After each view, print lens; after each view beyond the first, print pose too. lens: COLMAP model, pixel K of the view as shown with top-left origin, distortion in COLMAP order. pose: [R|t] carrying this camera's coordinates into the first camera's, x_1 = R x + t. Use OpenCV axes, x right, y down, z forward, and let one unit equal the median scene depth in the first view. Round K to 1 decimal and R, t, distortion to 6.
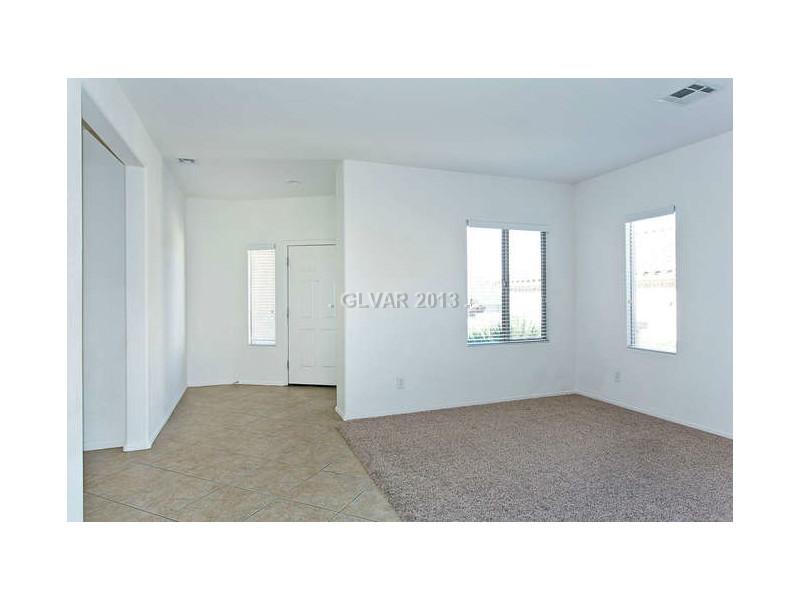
lens RADIAL K [[410.7, 0, 400.4], [0, 410.7, 298.2], [0, 0, 1]] dist [0.000935, -0.000023]
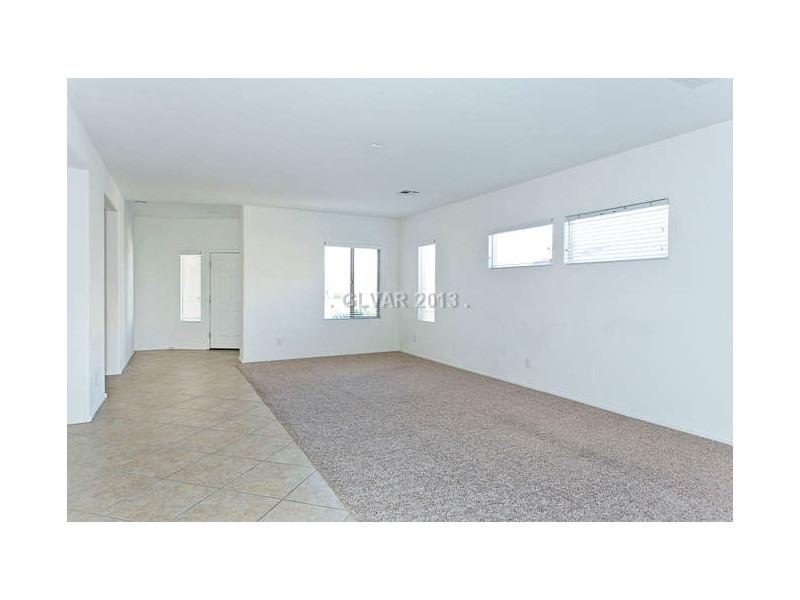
lens RADIAL K [[410.7, 0, 404.3], [0, 410.7, 297.1], [0, 0, 1]] dist [0.000935, -0.000023]
pose [[0.989253, 0.010420, 0.145839, 0.216850], [-0.012191, 0.999862, 0.011252, 0.004307], [-0.145702, -0.012909, 0.989244, -0.598928]]
